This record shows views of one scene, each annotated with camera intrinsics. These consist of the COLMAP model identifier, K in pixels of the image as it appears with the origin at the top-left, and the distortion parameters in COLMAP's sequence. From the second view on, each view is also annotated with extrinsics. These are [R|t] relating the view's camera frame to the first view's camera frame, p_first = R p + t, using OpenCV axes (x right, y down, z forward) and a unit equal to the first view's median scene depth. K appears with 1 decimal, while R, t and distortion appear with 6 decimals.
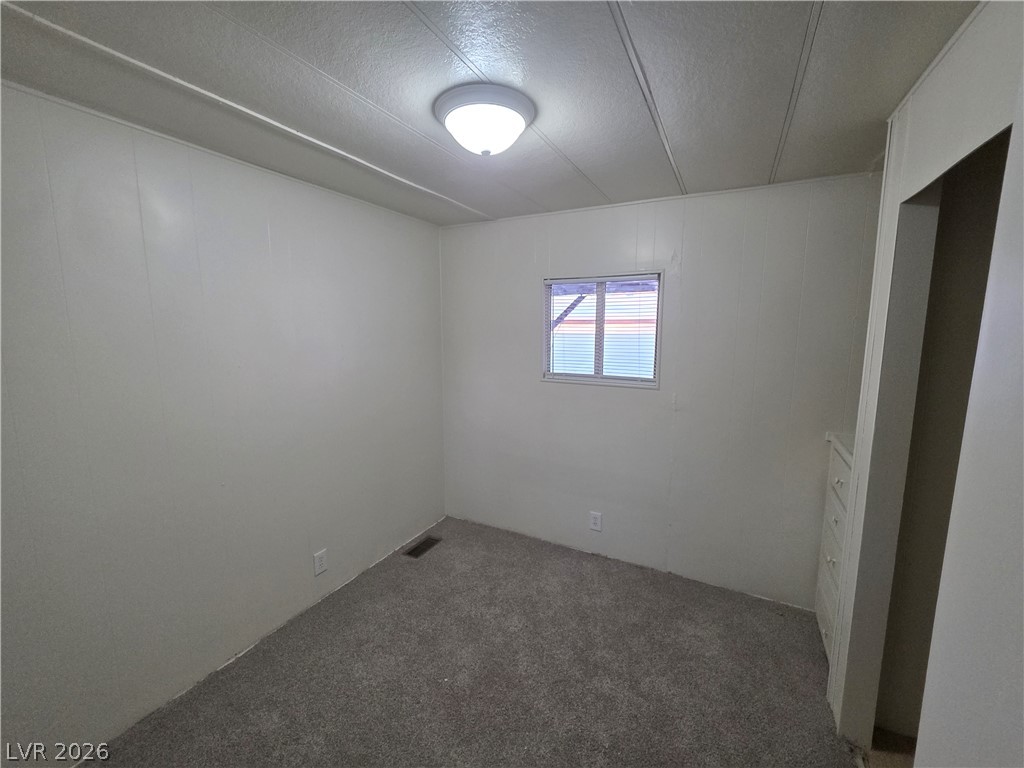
lens RADIAL K [[411.7, 0, 506.6], [0, 411.7, 379.7], [0, 0, 1]] dist [0.000619, 0.000195]
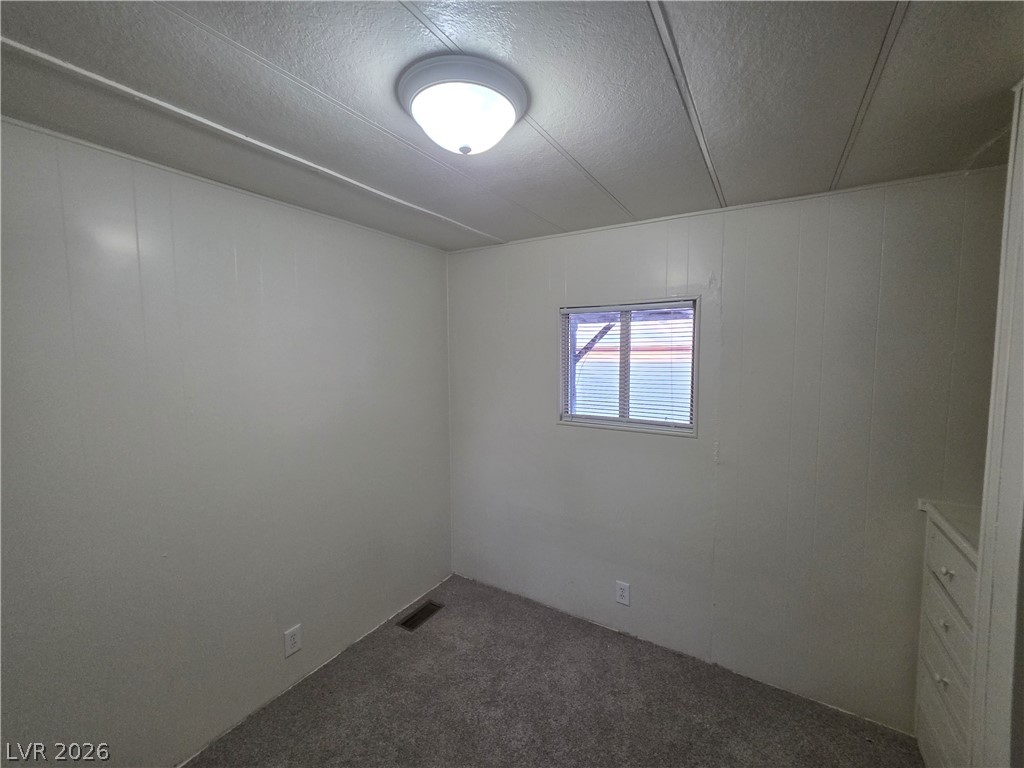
lens RADIAL K [[411.2, 0, 515.2], [0, 411.2, 382.5], [0, 0, 1]] dist [0.000975, 0.000146]
pose [[0.998362, 0.000606, -0.057218, 0.050241], [-0.003903, 0.998336, -0.057536, -0.037834], [0.057088, 0.057665, 0.996702, 0.143151]]
